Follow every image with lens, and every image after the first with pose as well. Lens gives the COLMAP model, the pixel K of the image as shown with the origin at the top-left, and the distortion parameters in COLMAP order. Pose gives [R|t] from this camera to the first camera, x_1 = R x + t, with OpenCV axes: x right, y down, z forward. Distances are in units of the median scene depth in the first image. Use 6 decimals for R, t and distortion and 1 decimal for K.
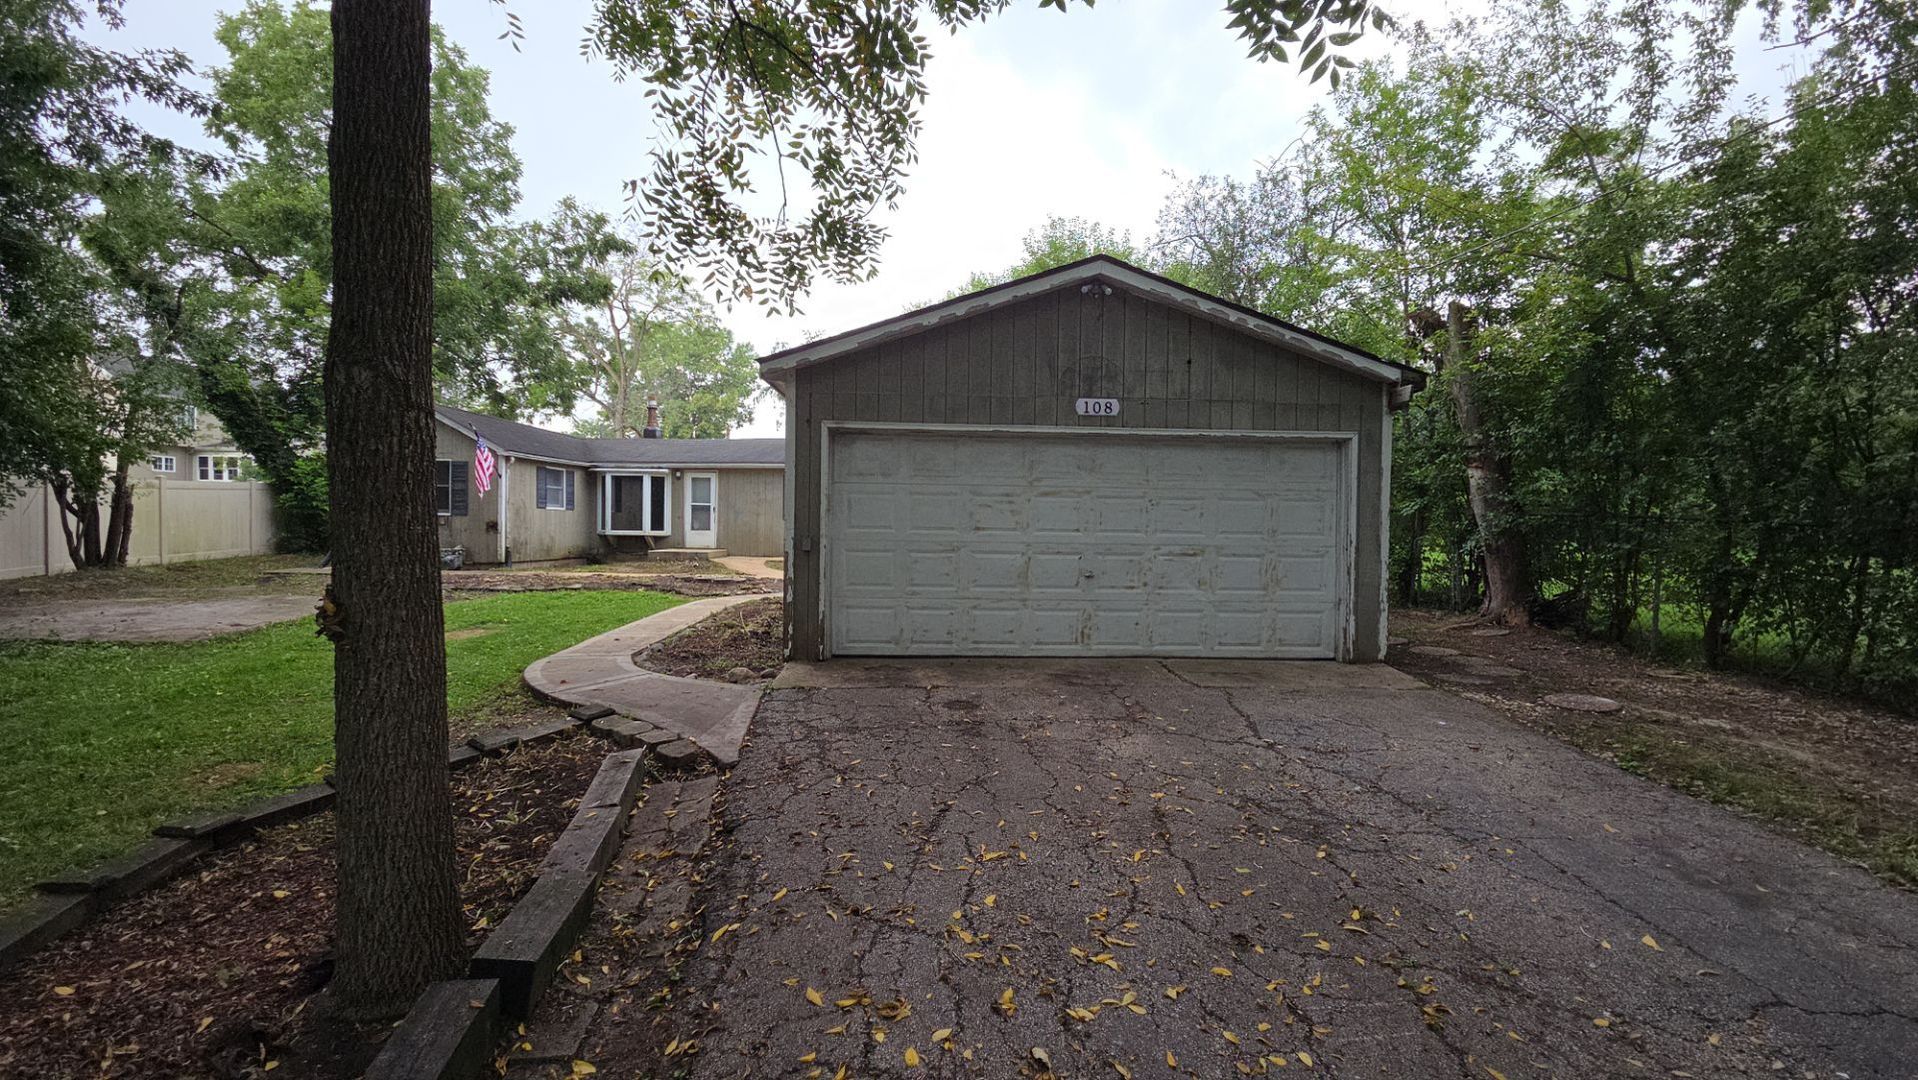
lens RADIAL K [[777.1, 0, 961.1], [0, 777.1, 531.0], [0, 0, 1]] dist [0.002329, -0.000391]
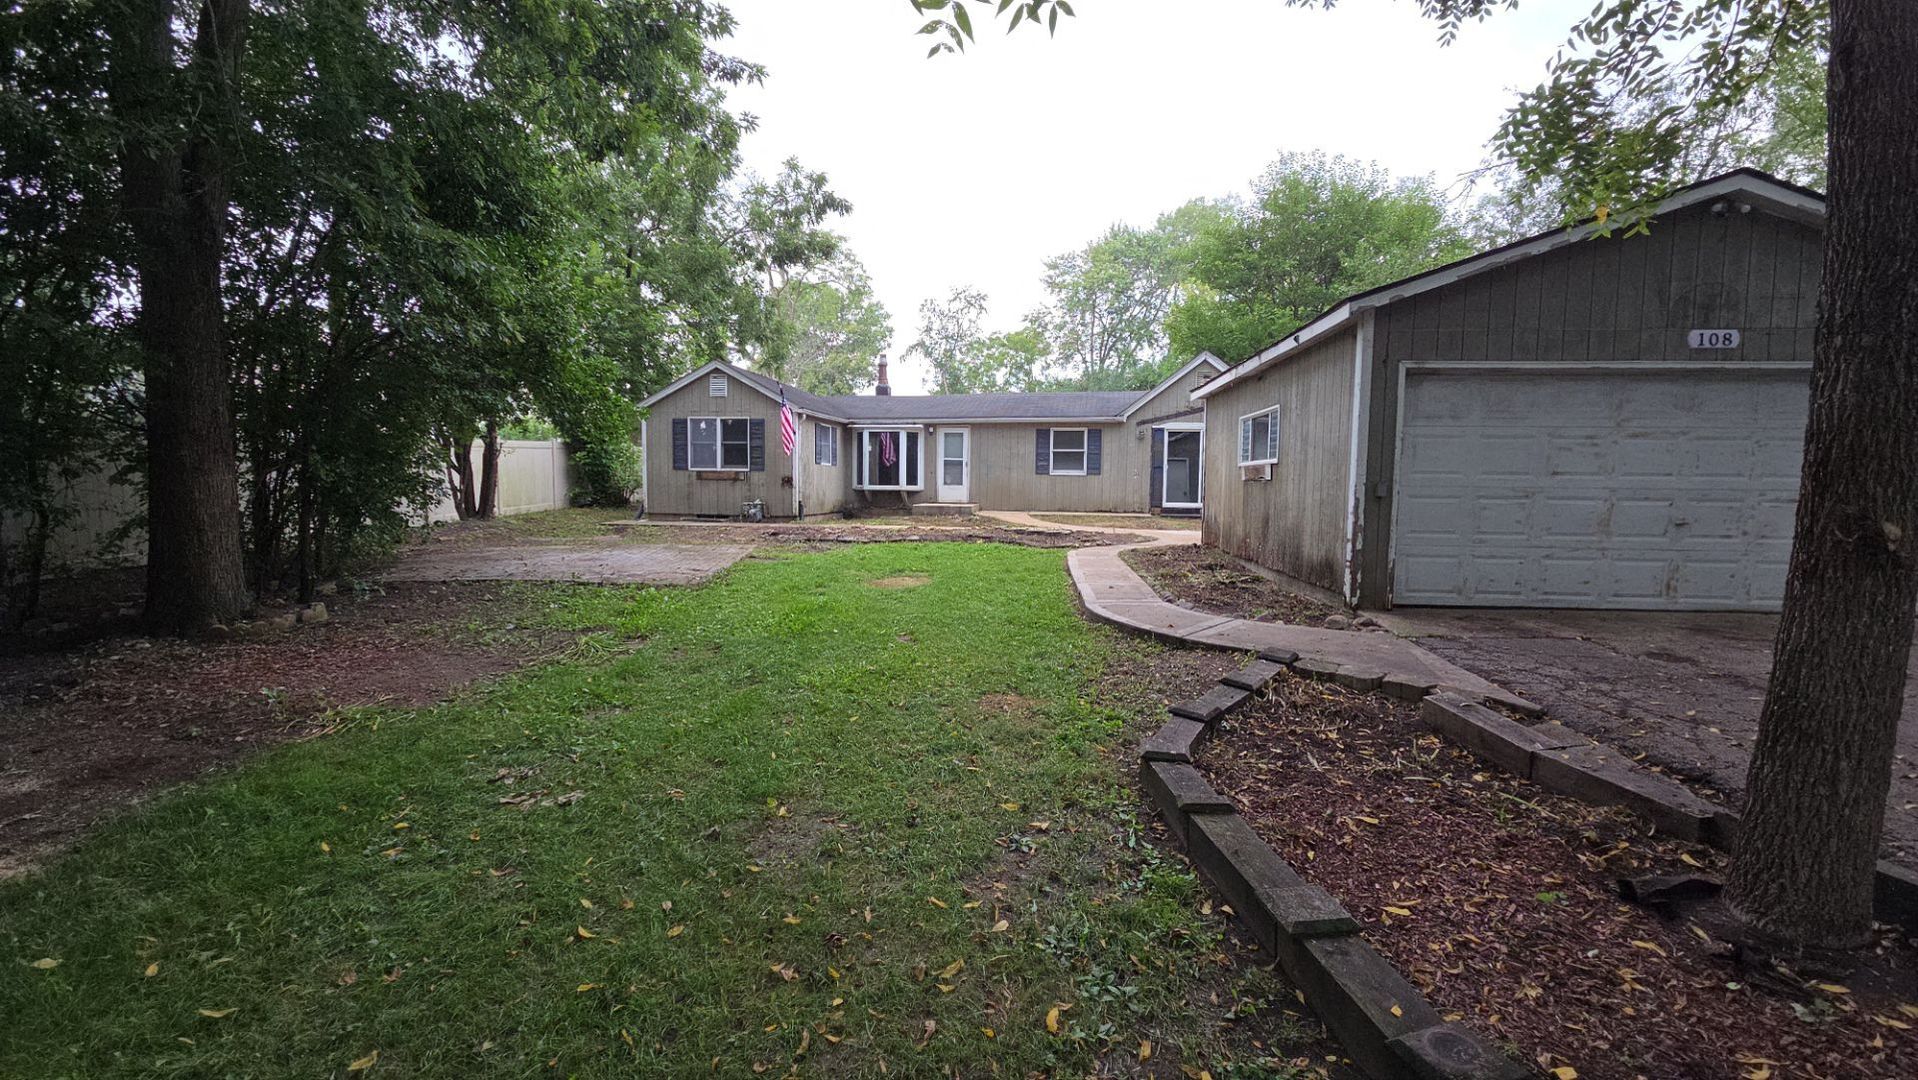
lens RADIAL K [[777.1, 0, 961.1], [0, 777.1, 531.0], [0, 0, 1]] dist [0.002329, -0.000391]
pose [[0.992869, 0.003410, -0.119166, -0.246379], [0.002985, 0.998566, 0.053442, 0.006005], [0.119177, -0.053417, 0.991435, -0.010791]]
